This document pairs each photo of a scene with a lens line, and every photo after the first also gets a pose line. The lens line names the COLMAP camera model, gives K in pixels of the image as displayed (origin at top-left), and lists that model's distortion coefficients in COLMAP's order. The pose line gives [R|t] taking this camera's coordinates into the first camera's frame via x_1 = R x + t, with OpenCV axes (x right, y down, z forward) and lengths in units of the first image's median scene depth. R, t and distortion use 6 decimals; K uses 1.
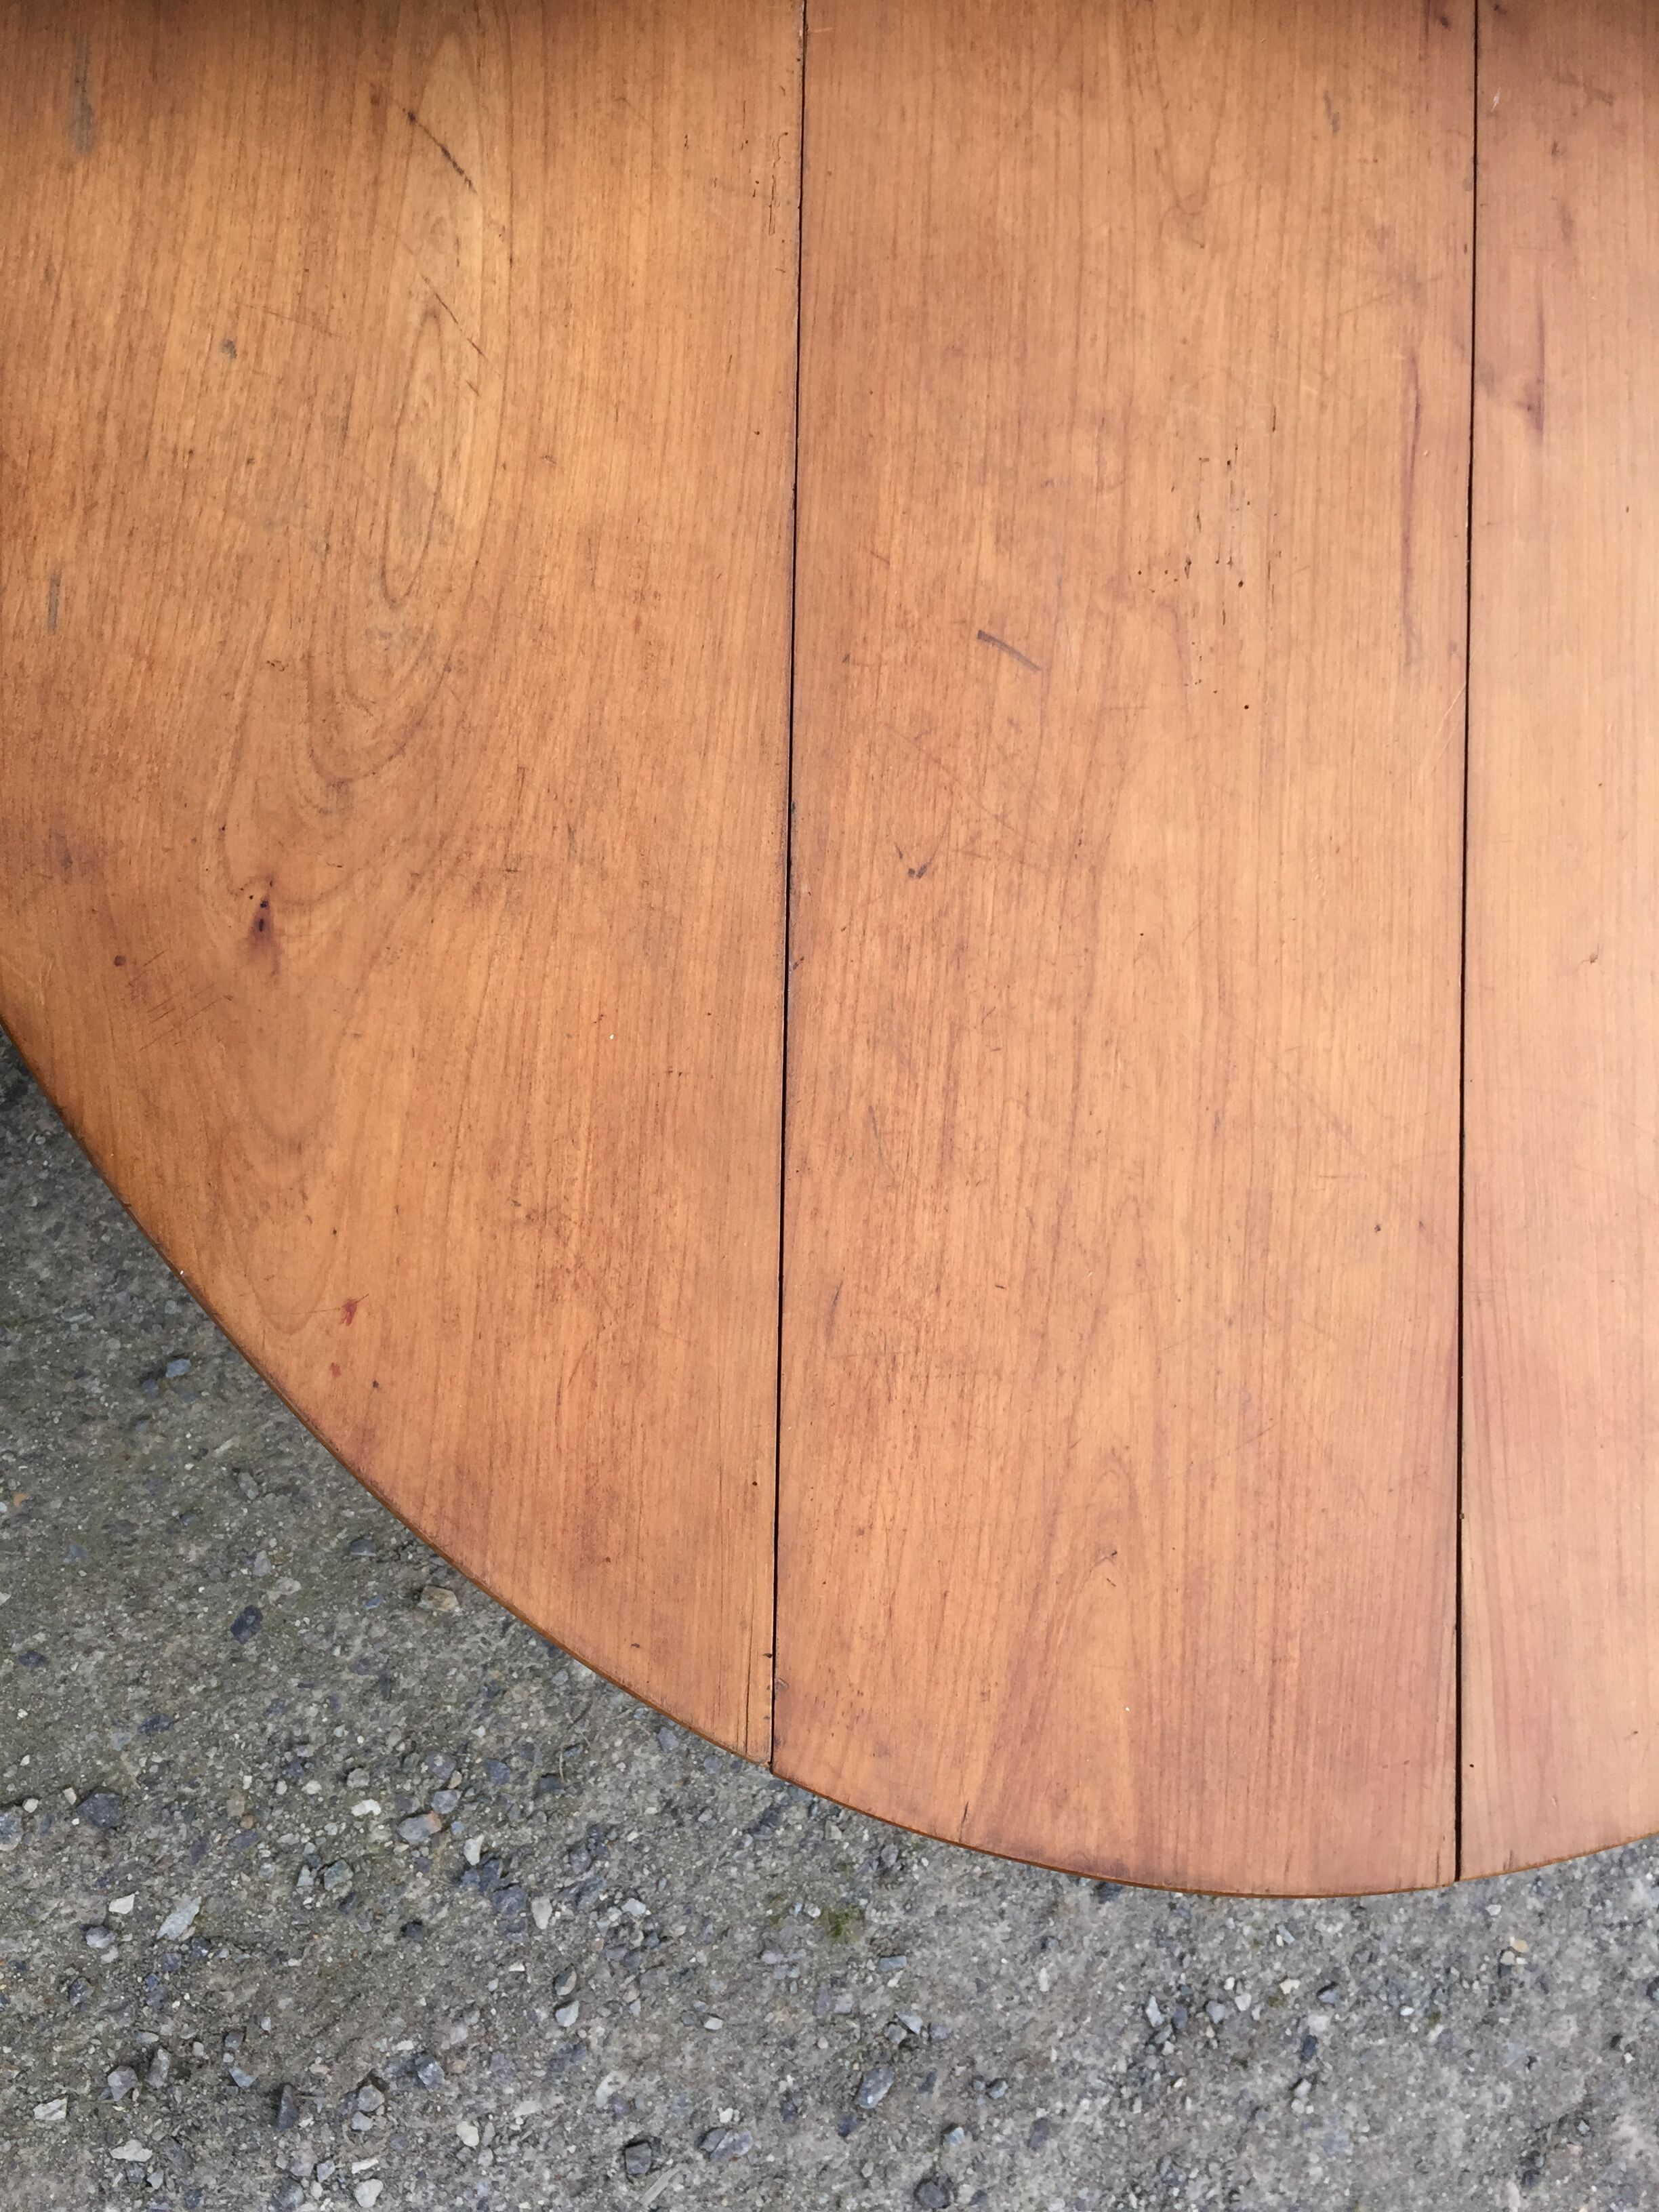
lens RADIAL K [[1874.6, 0, 836.4], [0, 1874.6, 1104.1], [0, 0, 1]] dist [0.085420, -0.117985]
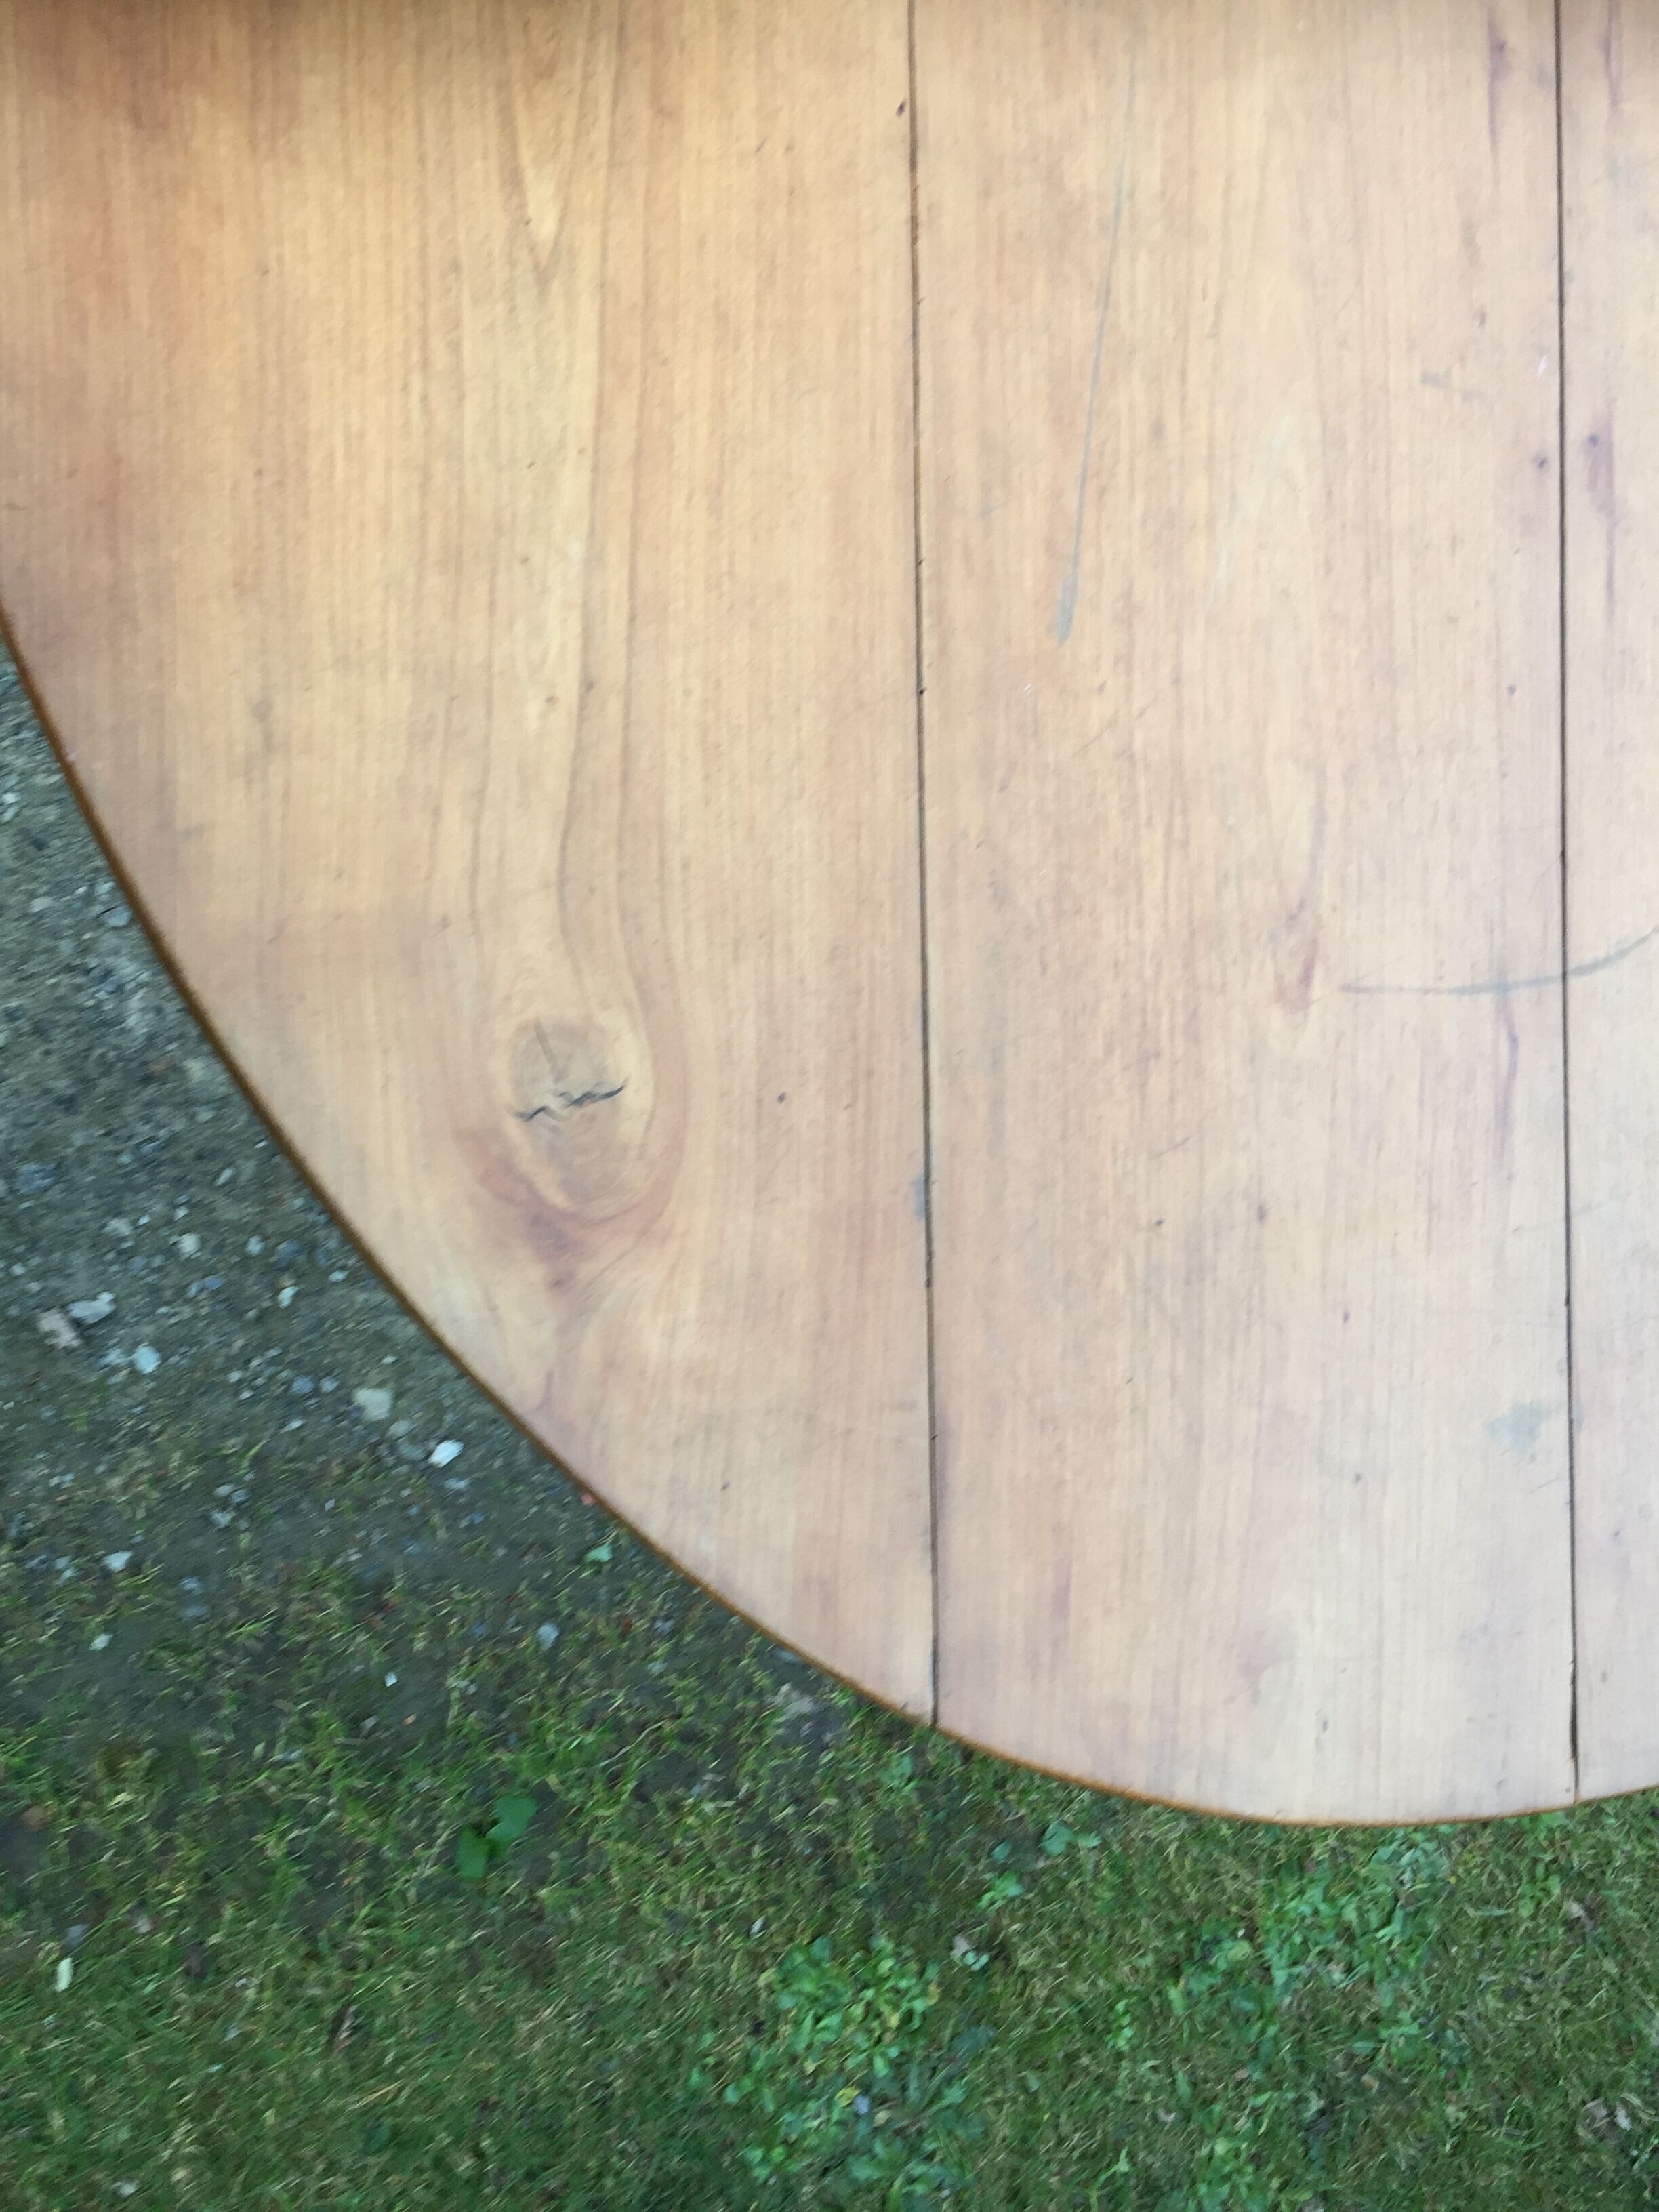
lens RADIAL K [[1874.6, 0, 830.1], [0, 1874.6, 1138.1], [0, 0, 1]] dist [0.085420, -0.117985]
pose [[-0.710668, 0.026422, -0.703031, 1.438569], [-0.036925, -0.999318, -0.000231, -1.002429], [-0.702557, 0.025796, 0.711159, 0.627425]]
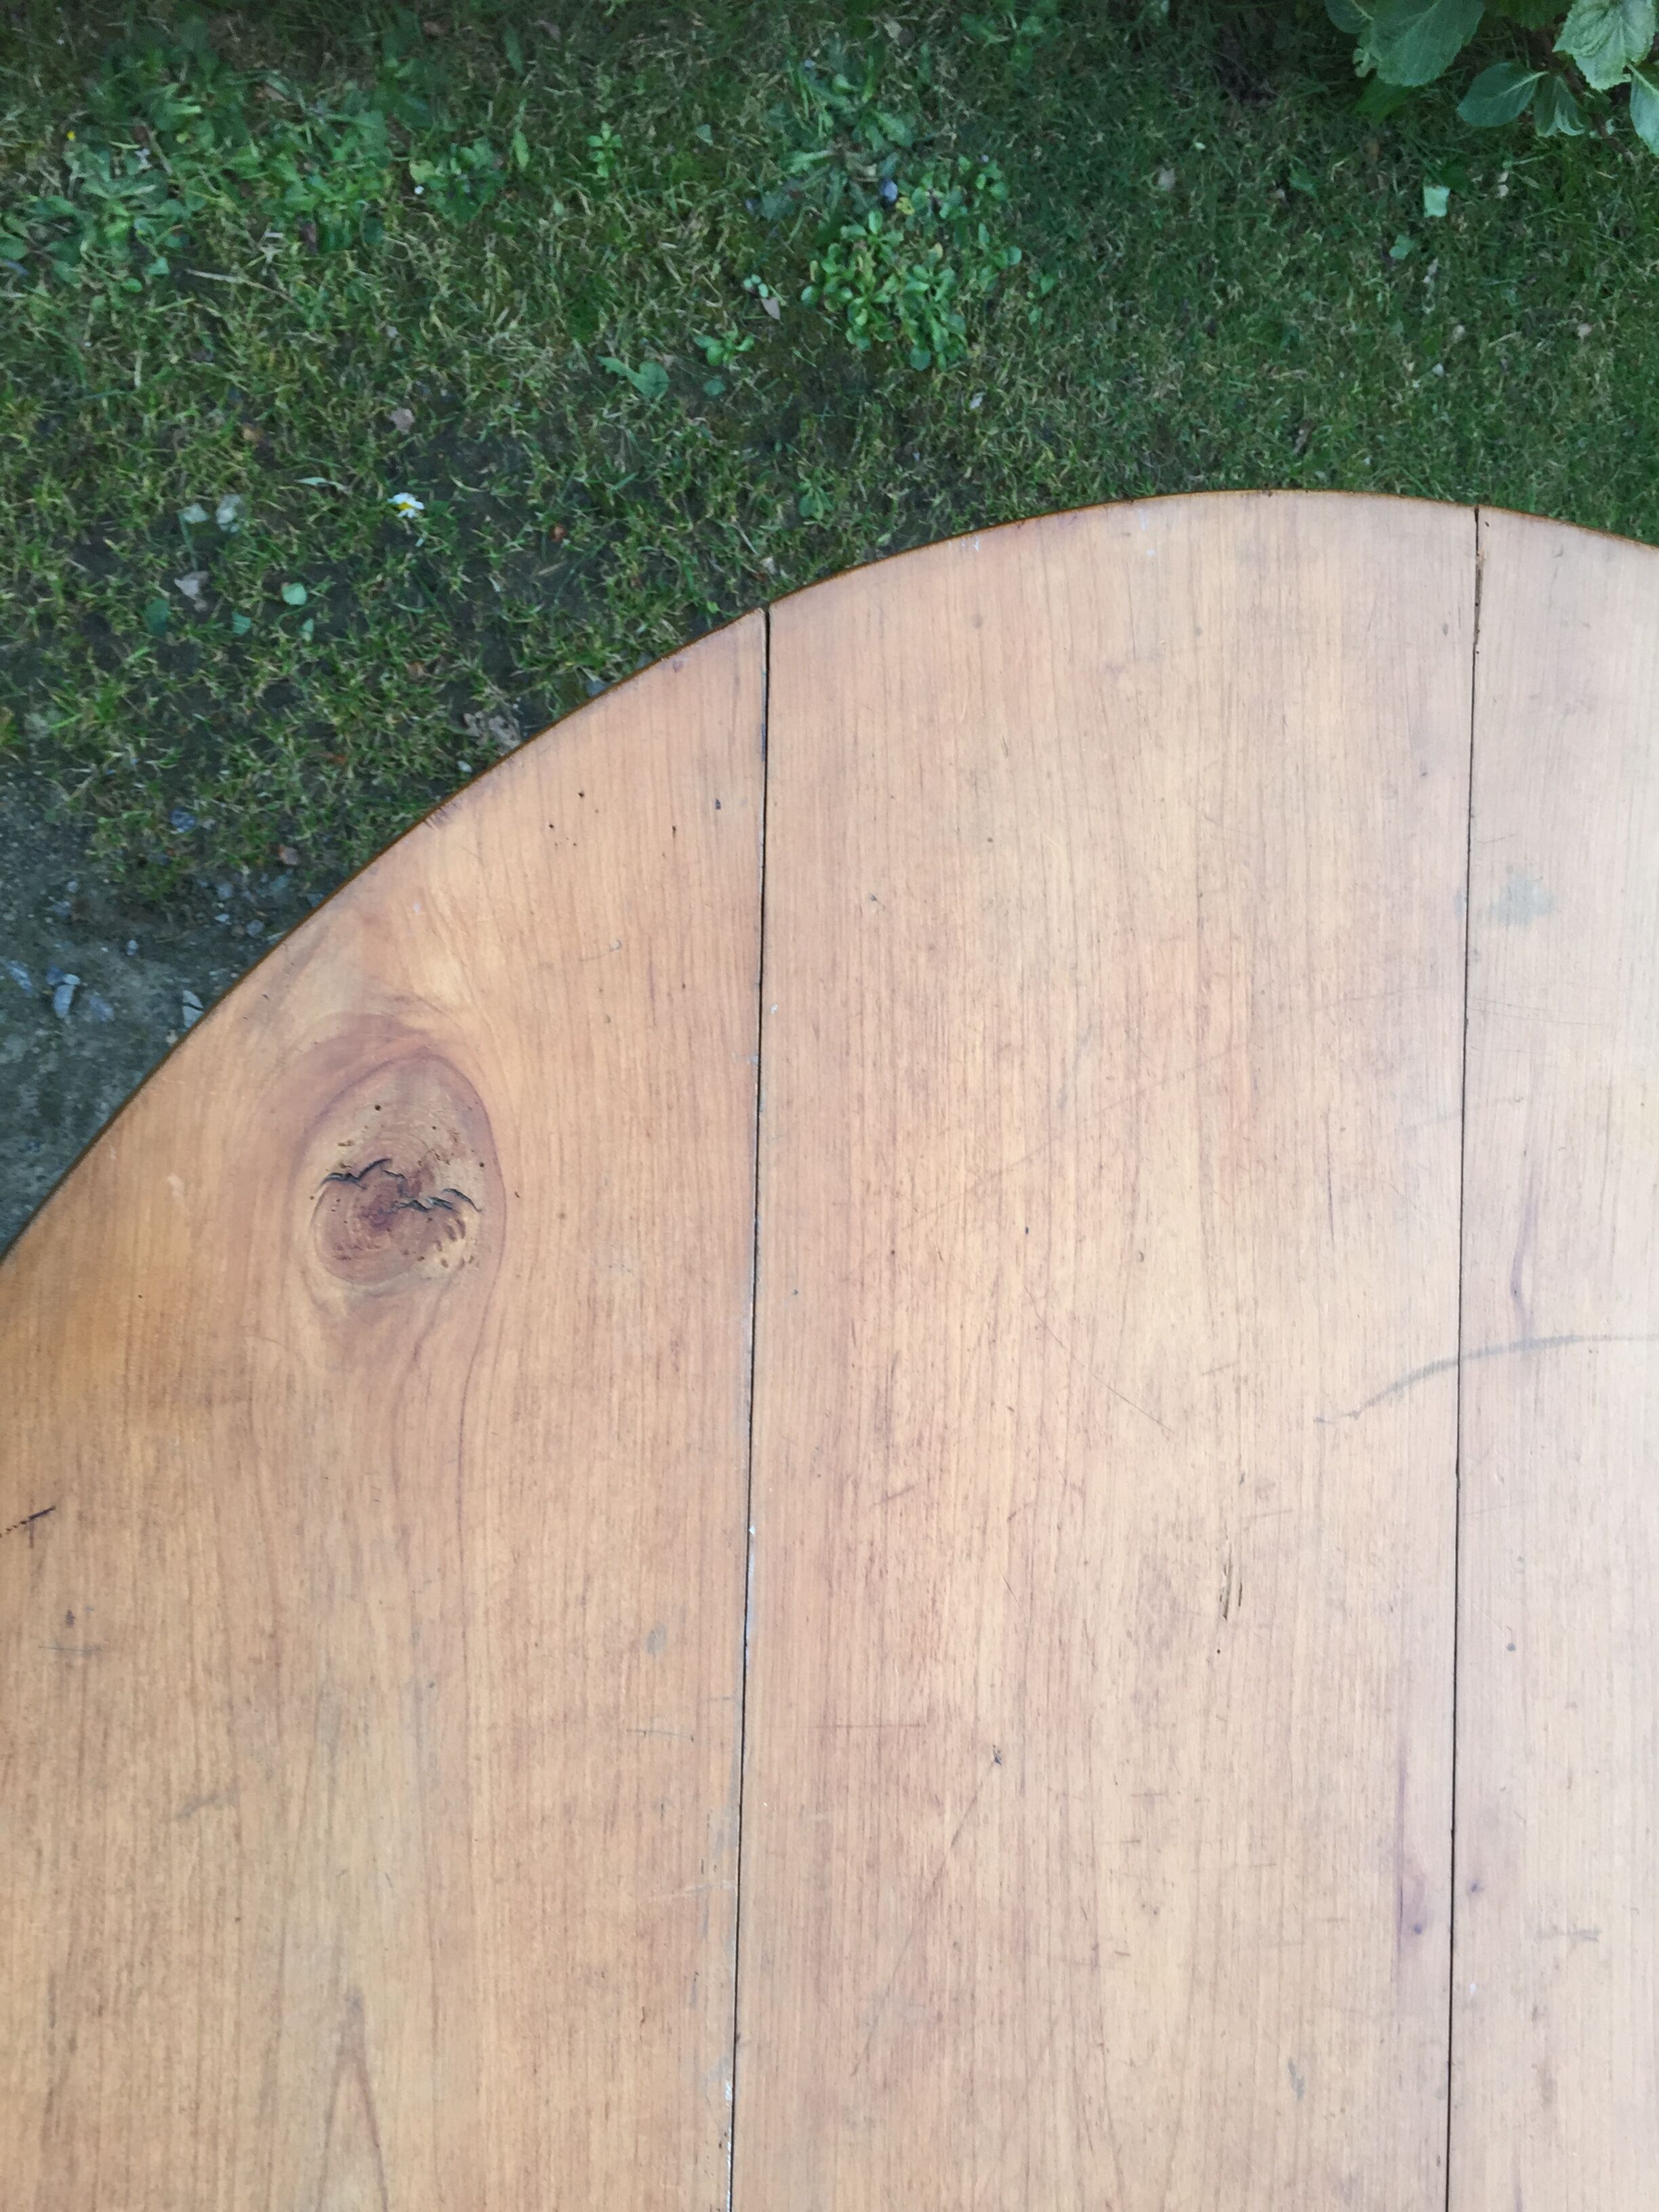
lens RADIAL K [[1874.6, 0, 832.6], [0, 1874.6, 1087.8], [0, 0, 1]] dist [0.085420, -0.117985]
pose [[0.999849, 0.006031, -0.016285, 0.043633], [-0.005956, 0.999972, 0.004611, -1.078371], [0.016312, -0.004514, 0.999857, 0.049716]]
